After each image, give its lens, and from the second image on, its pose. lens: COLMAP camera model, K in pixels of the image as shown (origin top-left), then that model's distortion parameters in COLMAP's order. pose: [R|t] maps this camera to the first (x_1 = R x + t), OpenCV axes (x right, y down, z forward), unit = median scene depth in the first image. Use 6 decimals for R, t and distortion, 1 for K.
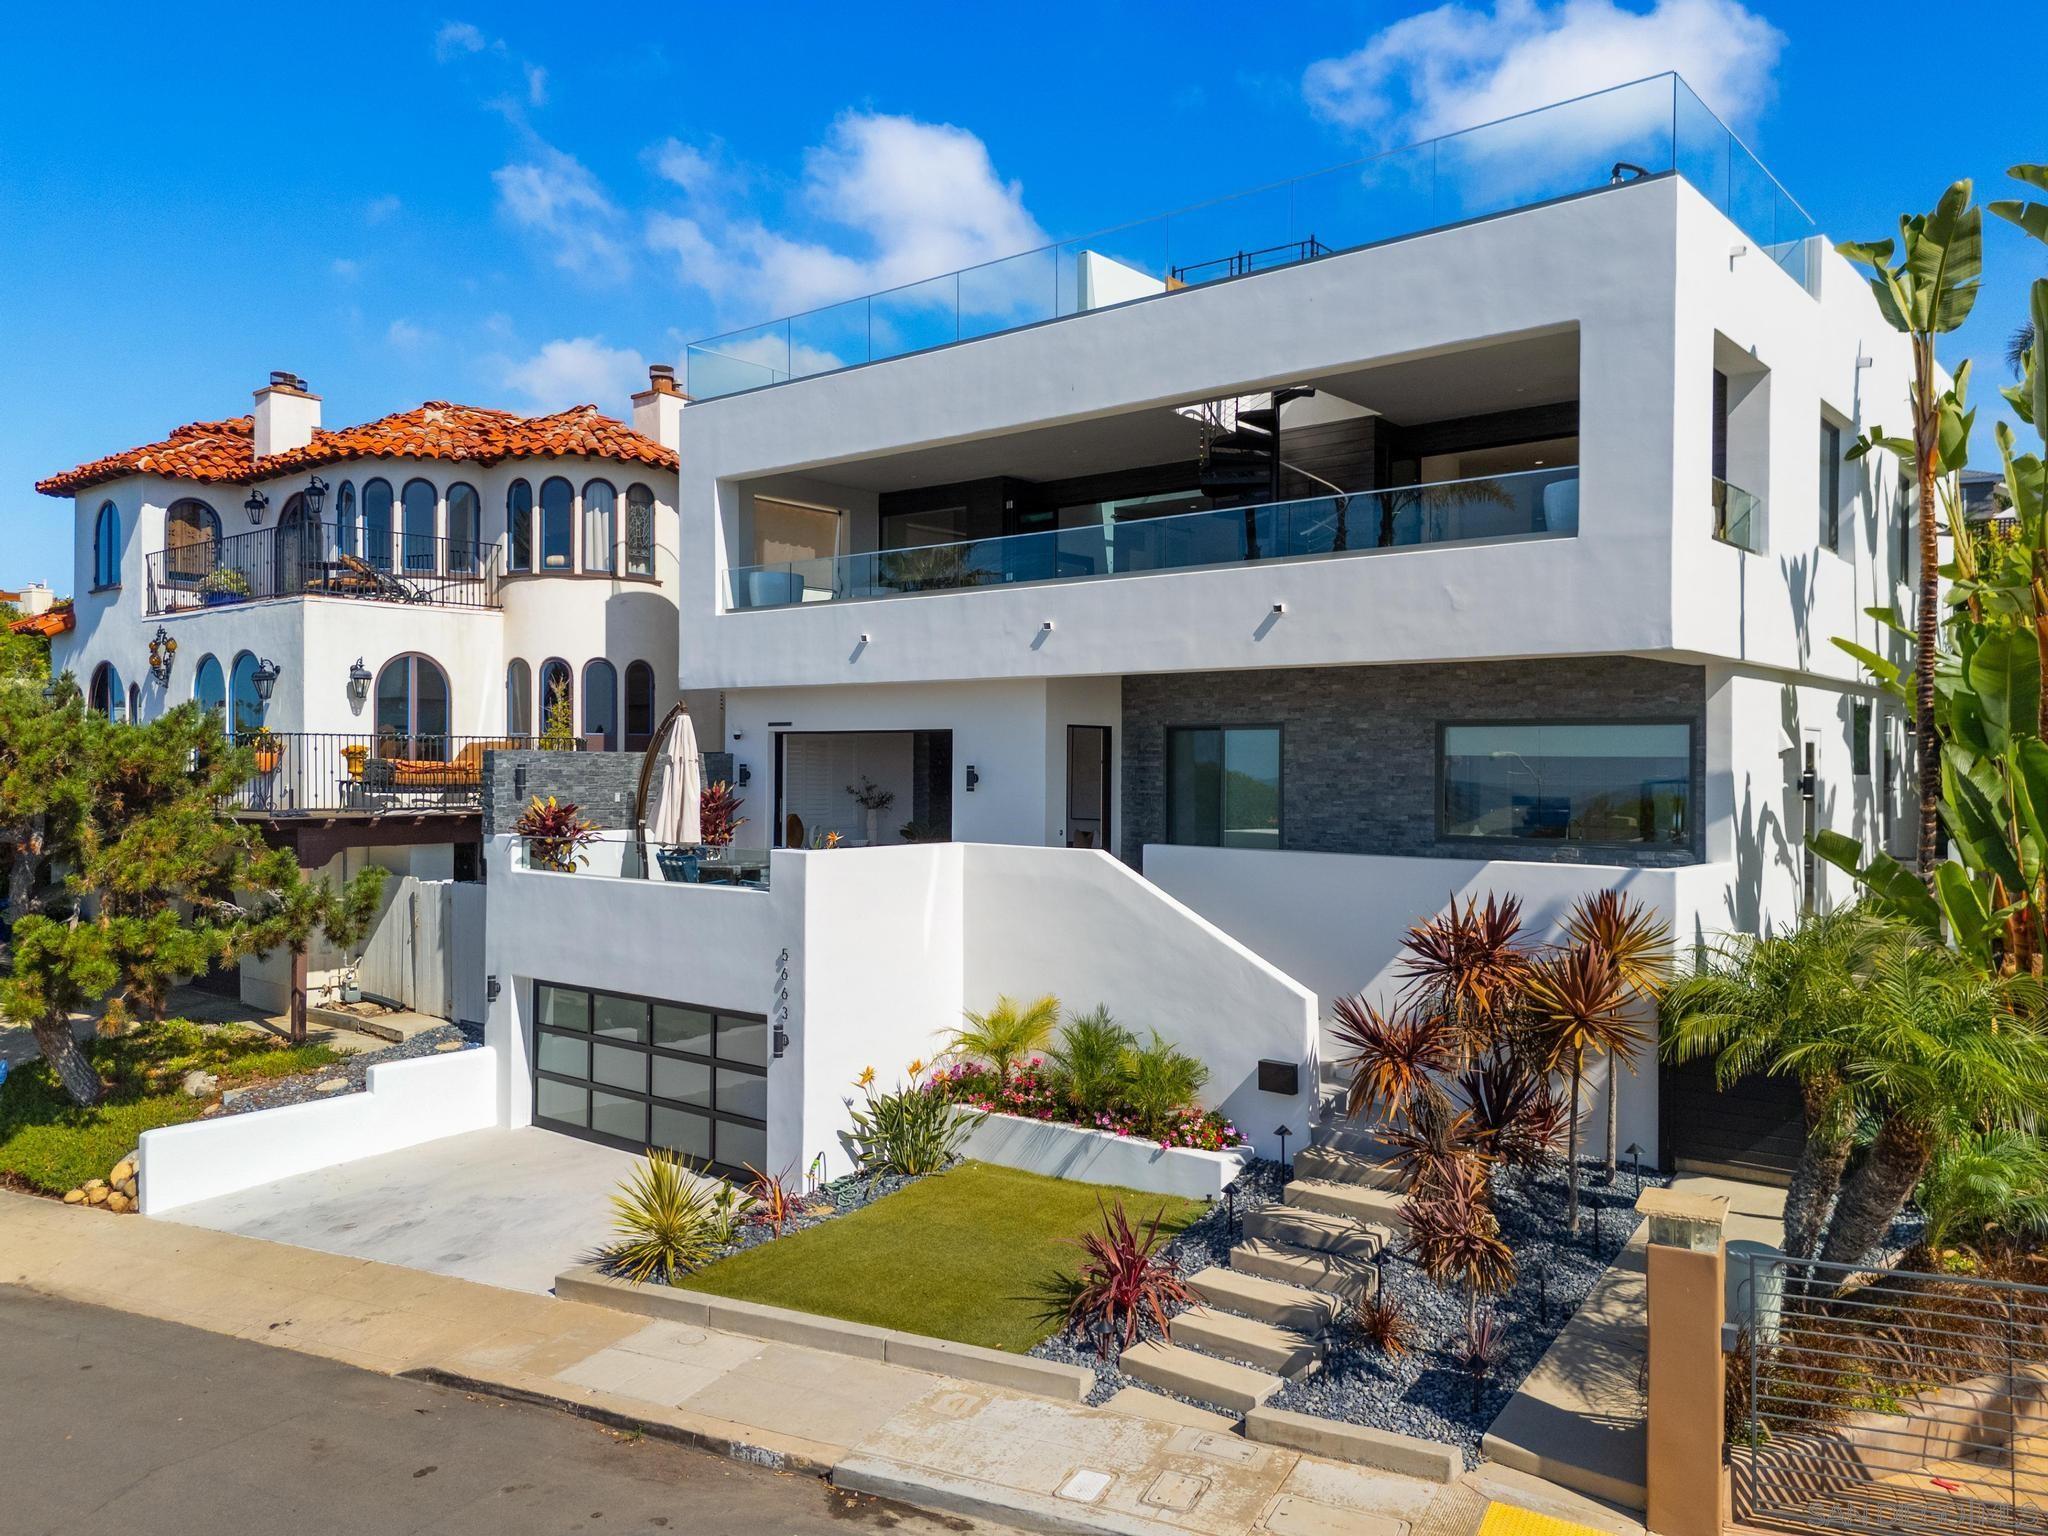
lens RADIAL K [[1524.5, 0, 1024.0], [0, 1524.5, 768.0], [0, 0, 1]] dist [0.057274, -0.000235]
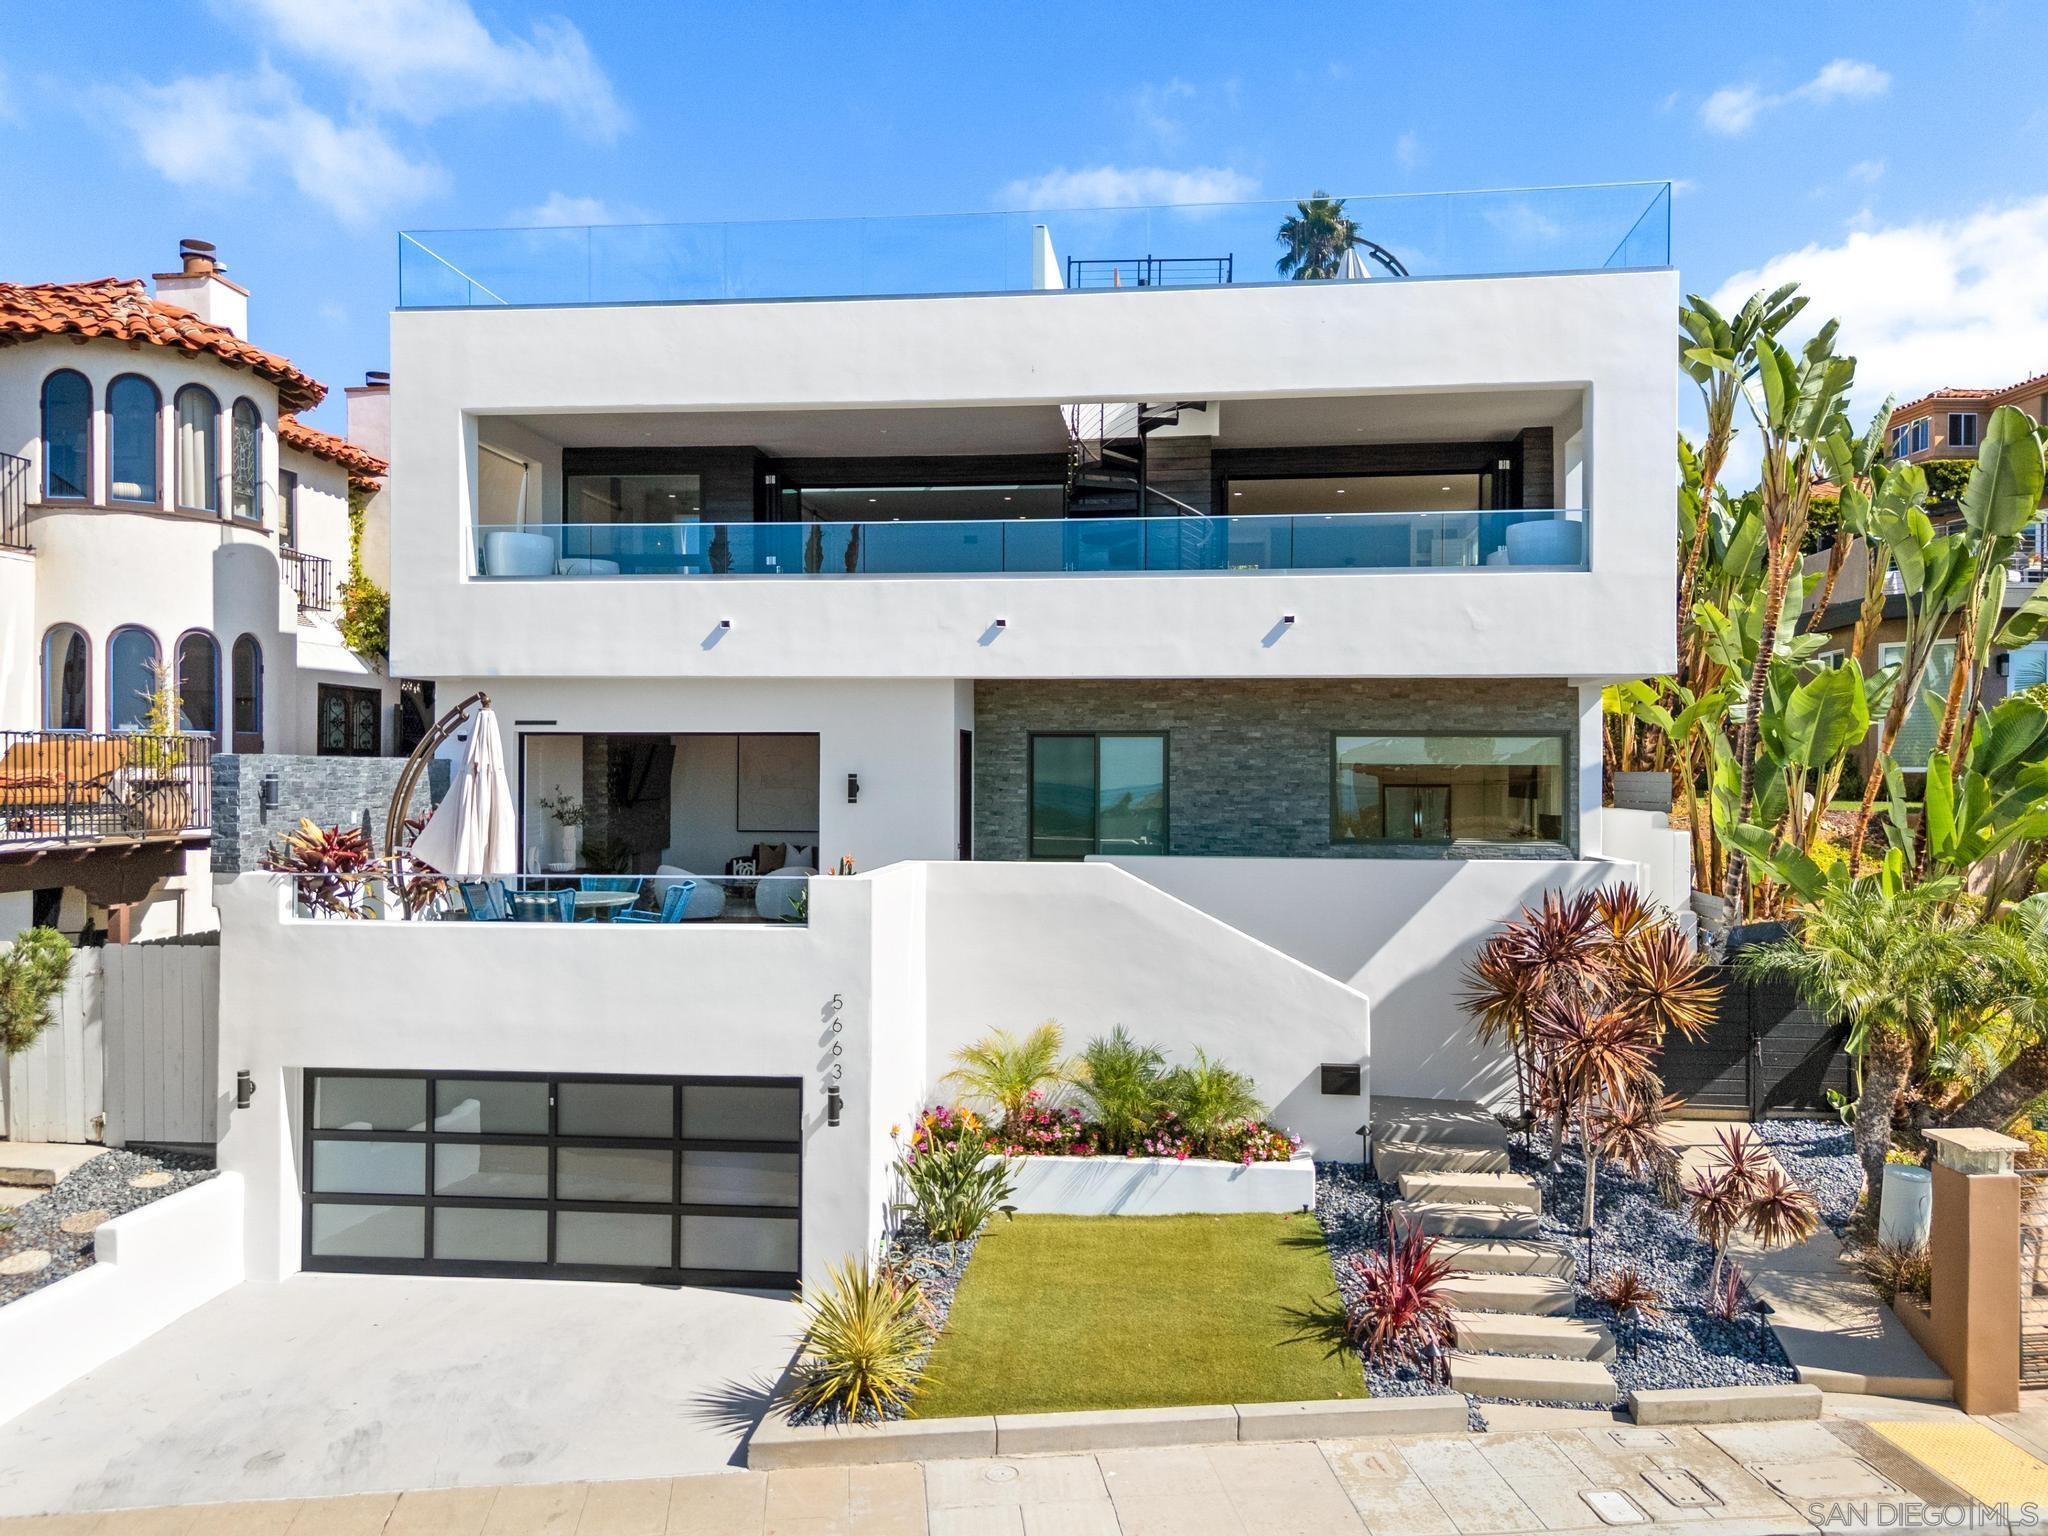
lens RADIAL K [[1518.2, 0, 1024.0], [0, 1518.2, 768.0], [0, 0, 1]] dist [0.036933, -0.001245]
pose [[0.833312, -0.001894, 0.552800, -0.480143], [0.002440, 0.999997, -0.000252, -0.004953], [-0.552797, 0.001559, 0.833314, 0.226718]]
